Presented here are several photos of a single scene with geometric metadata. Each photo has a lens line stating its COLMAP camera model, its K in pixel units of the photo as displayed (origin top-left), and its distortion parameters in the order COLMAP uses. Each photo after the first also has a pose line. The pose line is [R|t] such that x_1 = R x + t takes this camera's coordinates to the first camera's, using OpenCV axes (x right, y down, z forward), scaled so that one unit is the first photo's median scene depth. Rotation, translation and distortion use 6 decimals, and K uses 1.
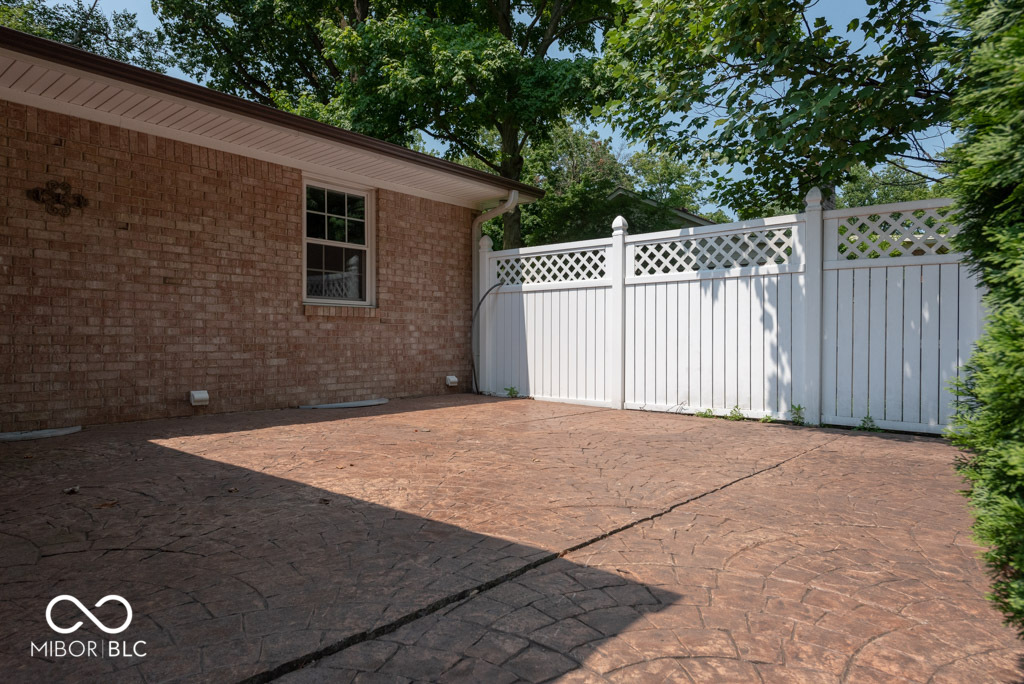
lens RADIAL K [[649.0, 0, 510.5], [0, 649.0, 336.2], [0, 0, 1]] dist [0.029292, -0.001361]
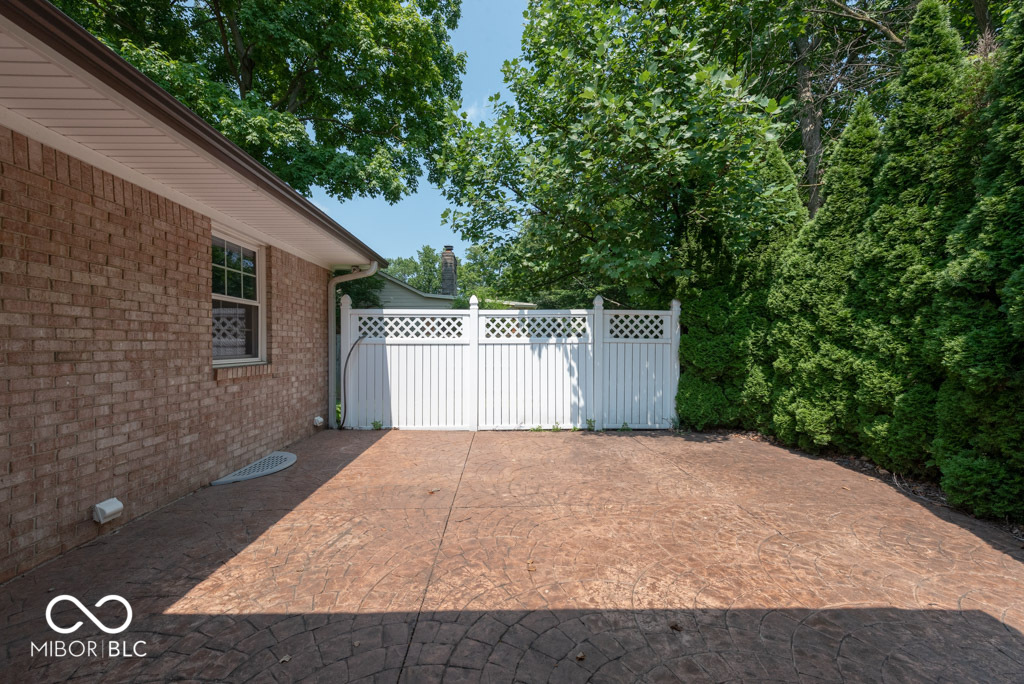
lens RADIAL K [[410.0, 0, 511.9], [0, 410.0, 344.2], [0, 0, 1]] dist [0.006961, -0.000830]
pose [[0.730677, 0.000345, 0.682723, -0.423321], [-0.007988, 0.999936, 0.008044, -0.094232], [-0.682677, -0.011332, 0.730633, 0.315931]]
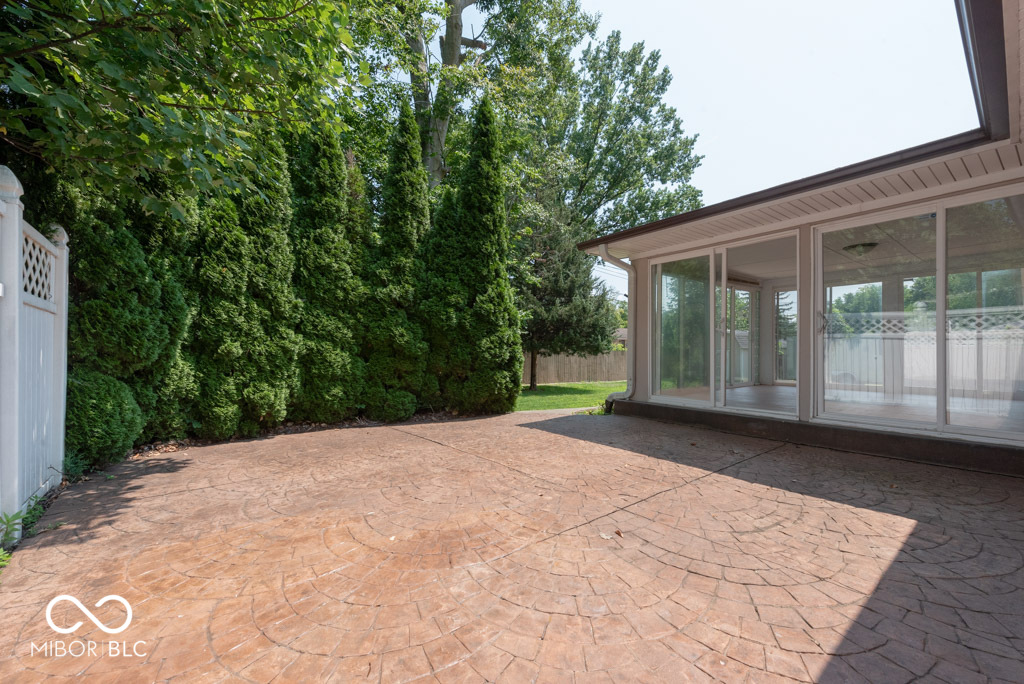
lens RADIAL K [[410.0, 0, 509.3], [0, 410.0, 350.9], [0, 0, 1]] dist [0.006961, -0.000830]
pose [[-0.985024, -0.002159, 0.172402, -0.084241], [-0.004110, 0.999932, -0.010956, -0.042151], [-0.172366, -0.011501, -0.984966, 1.185542]]
